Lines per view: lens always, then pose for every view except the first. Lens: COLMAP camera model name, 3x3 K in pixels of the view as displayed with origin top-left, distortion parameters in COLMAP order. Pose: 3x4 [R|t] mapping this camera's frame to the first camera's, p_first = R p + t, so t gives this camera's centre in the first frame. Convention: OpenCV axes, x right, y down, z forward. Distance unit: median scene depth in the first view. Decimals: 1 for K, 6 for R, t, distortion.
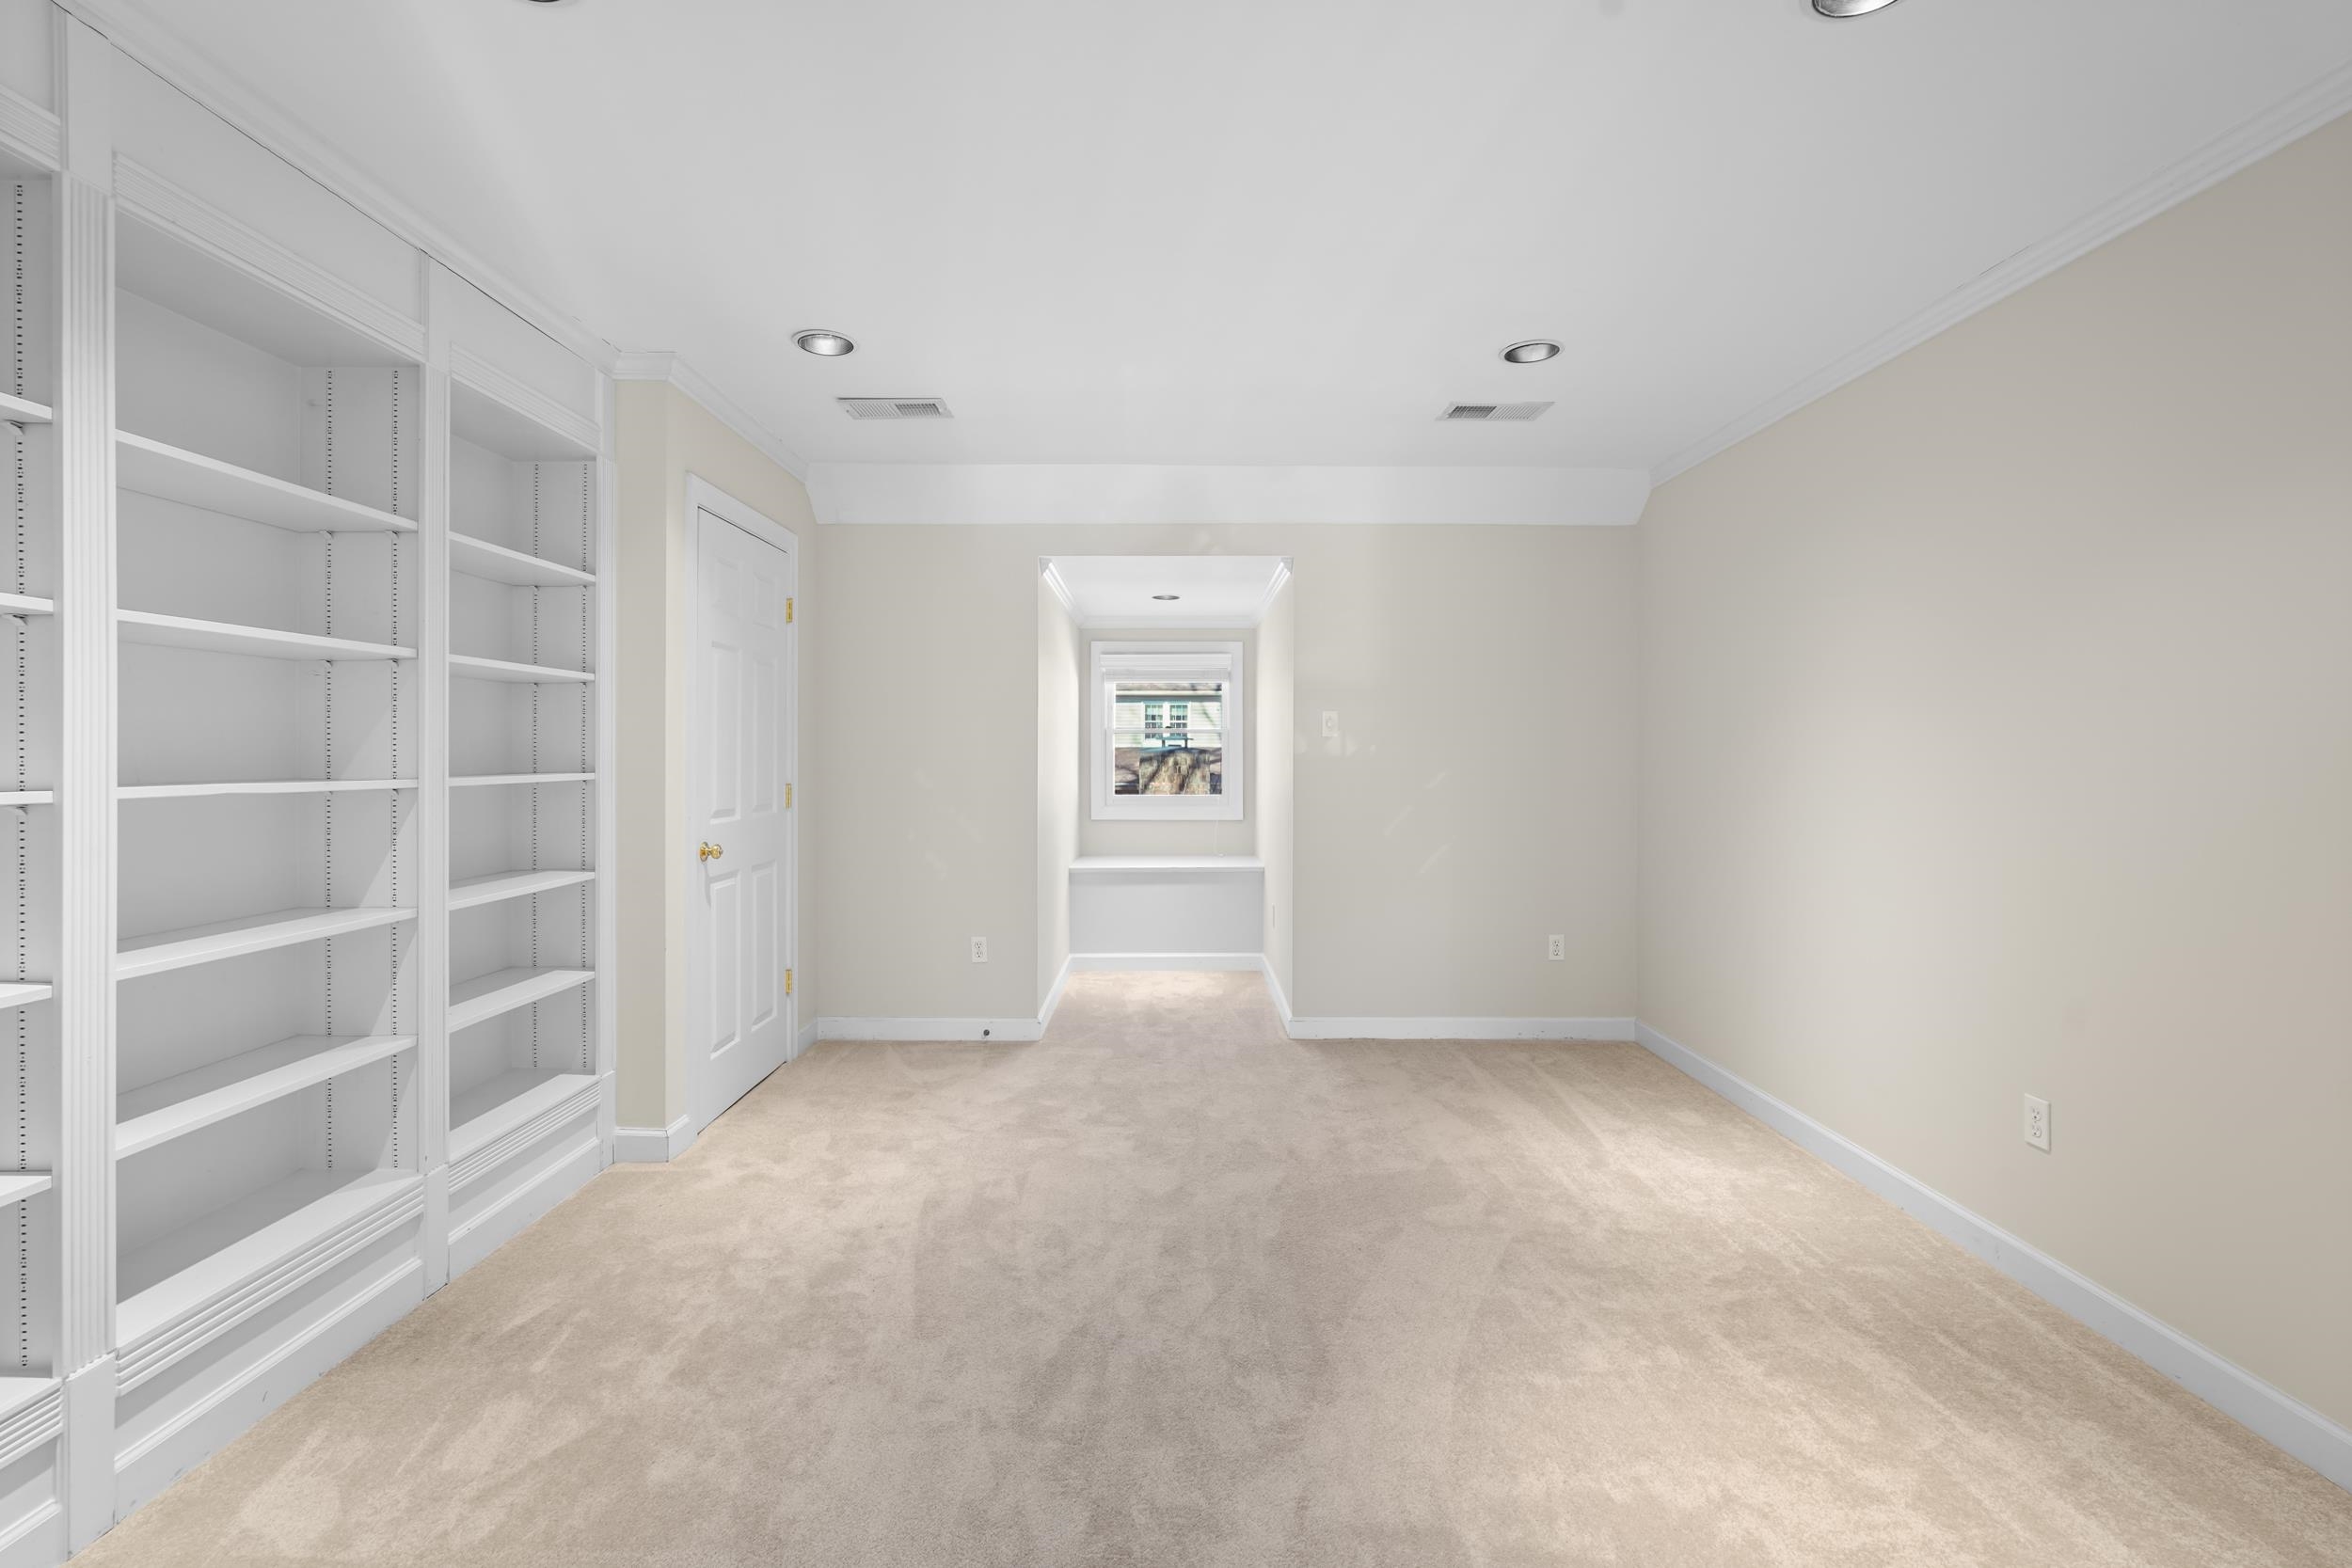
lens RADIAL K [[1056.9, 0, 1185.2], [0, 1056.9, 772.1], [0, 0, 1]] dist [-0.001975, 0.000236]
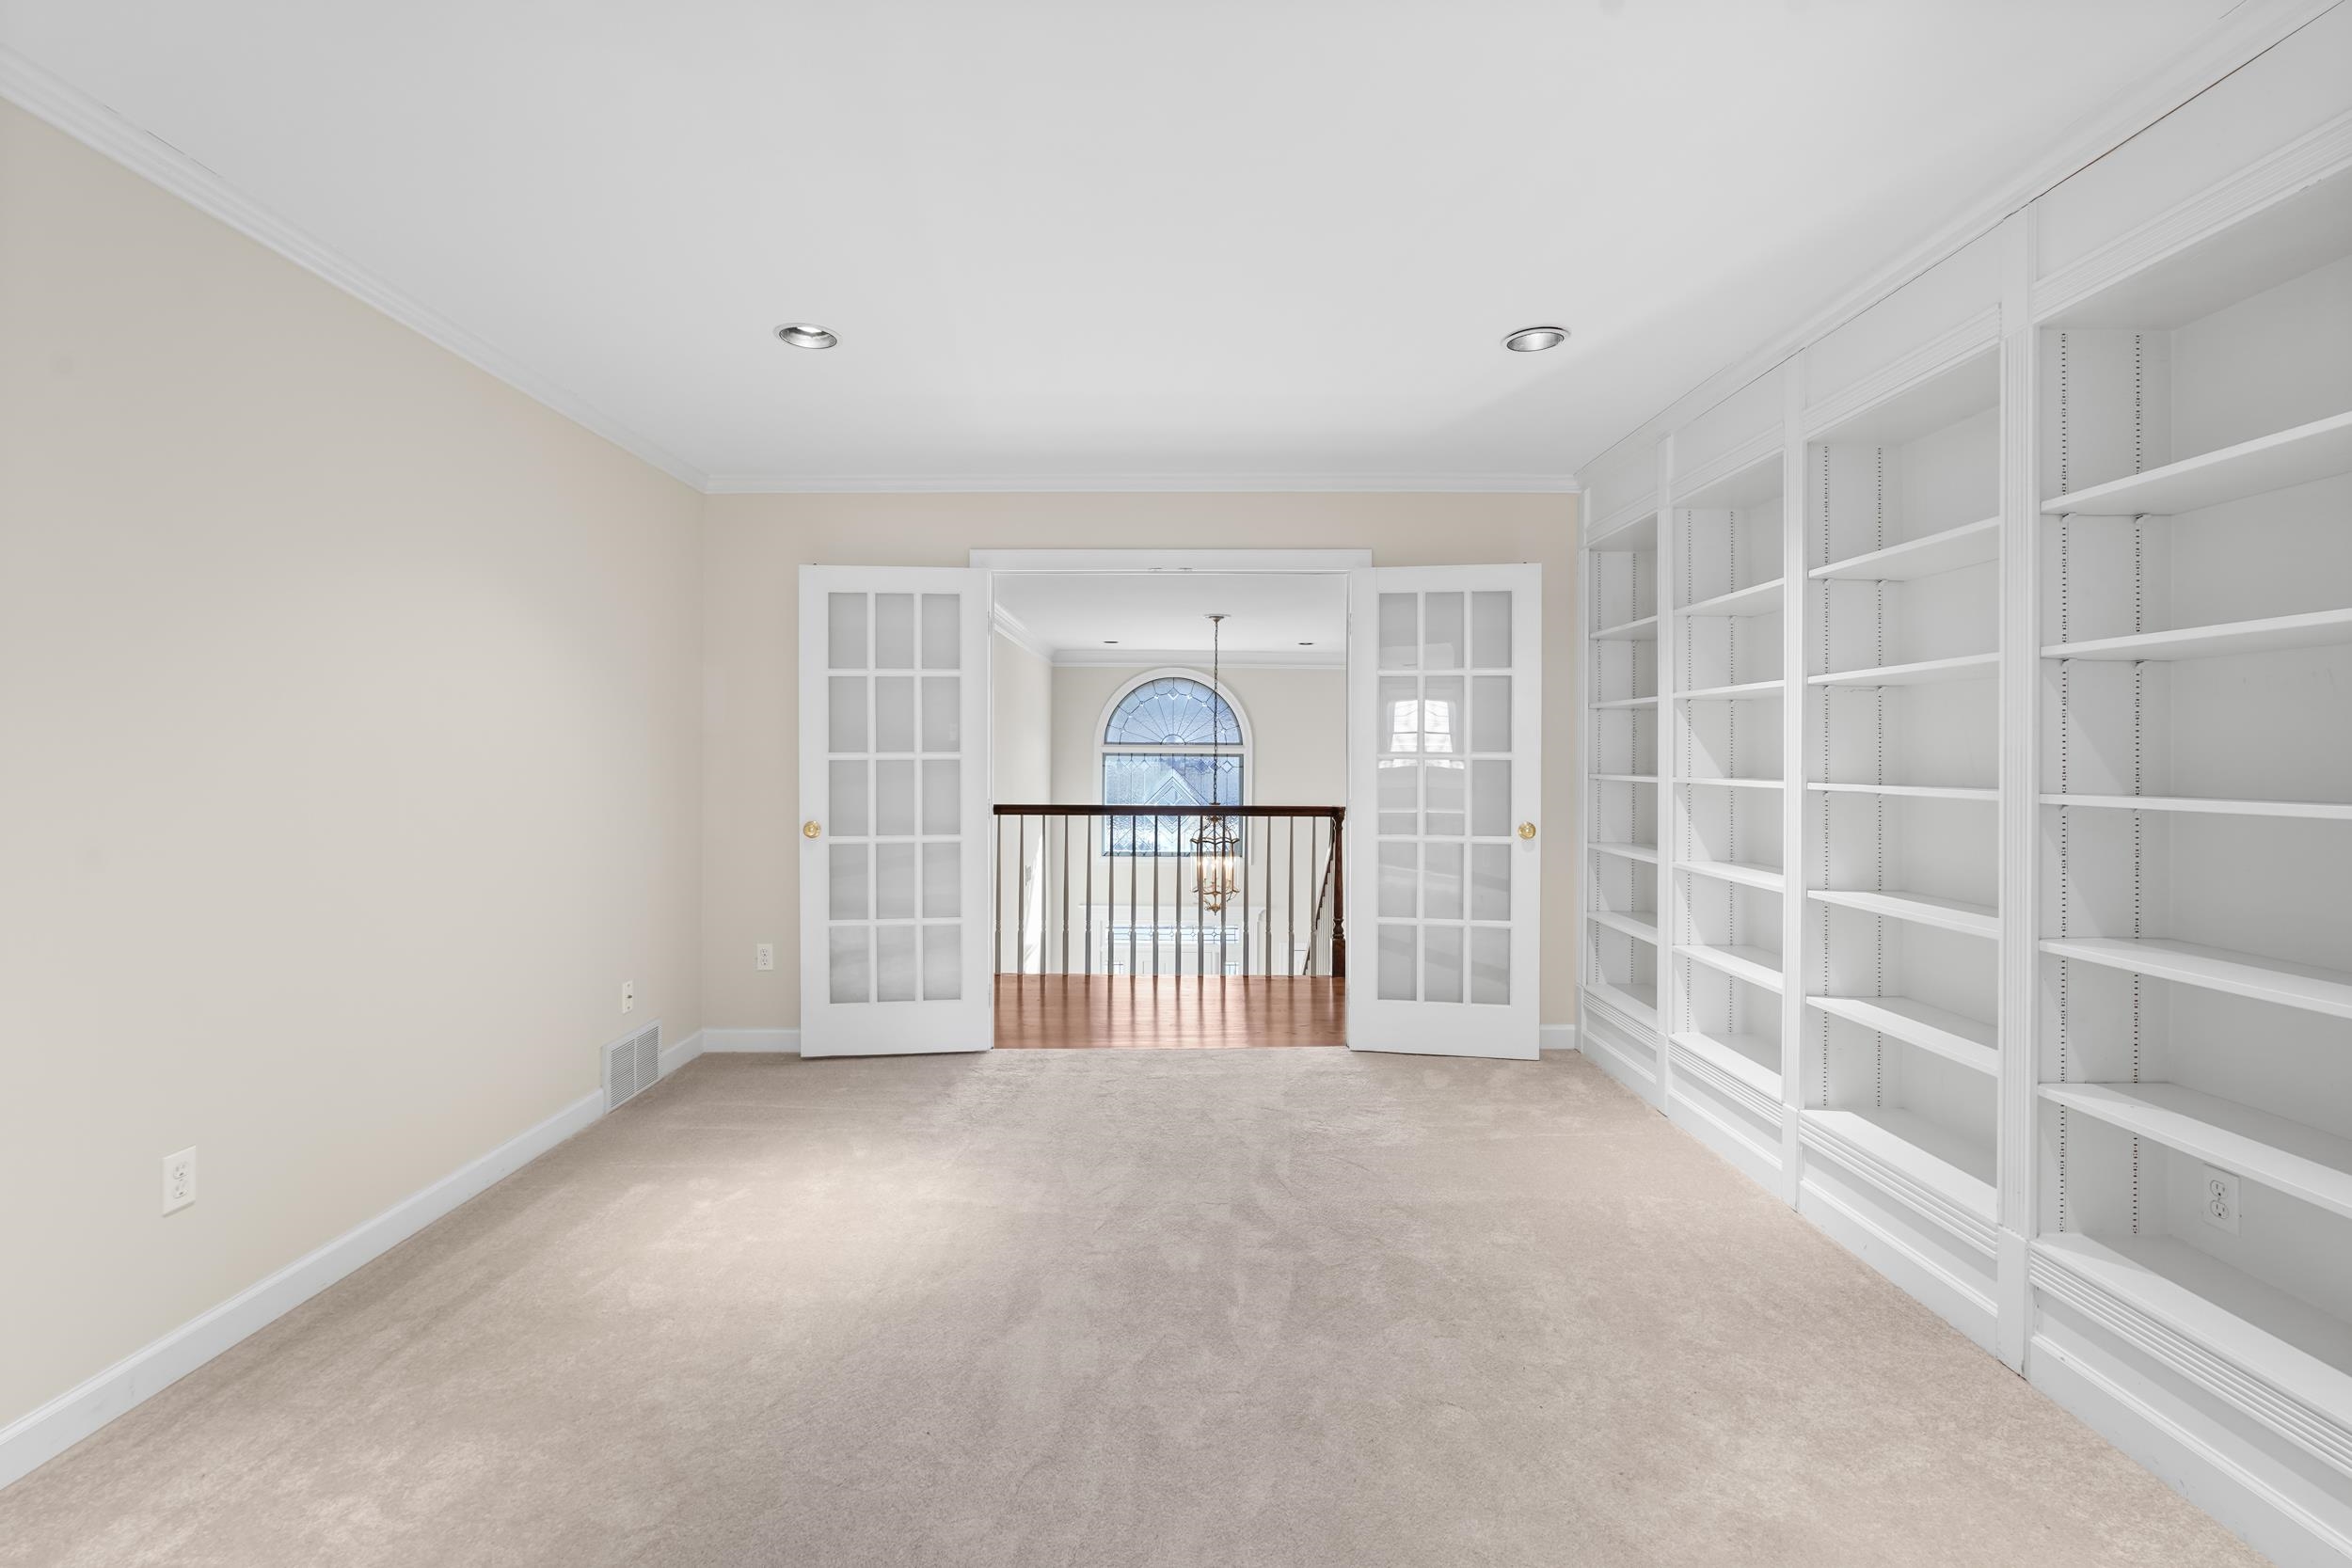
lens RADIAL K [[1056.9, 0, 1185.2], [0, 1056.9, 772.1], [0, 0, 1]] dist [-0.001975, 0.000236]
pose [[-0.999765, -0.004618, 0.021163, -0.038656], [-0.004174, 0.999771, 0.021009, -0.029437], [-0.021255, 0.020916, -0.999555, 2.227796]]
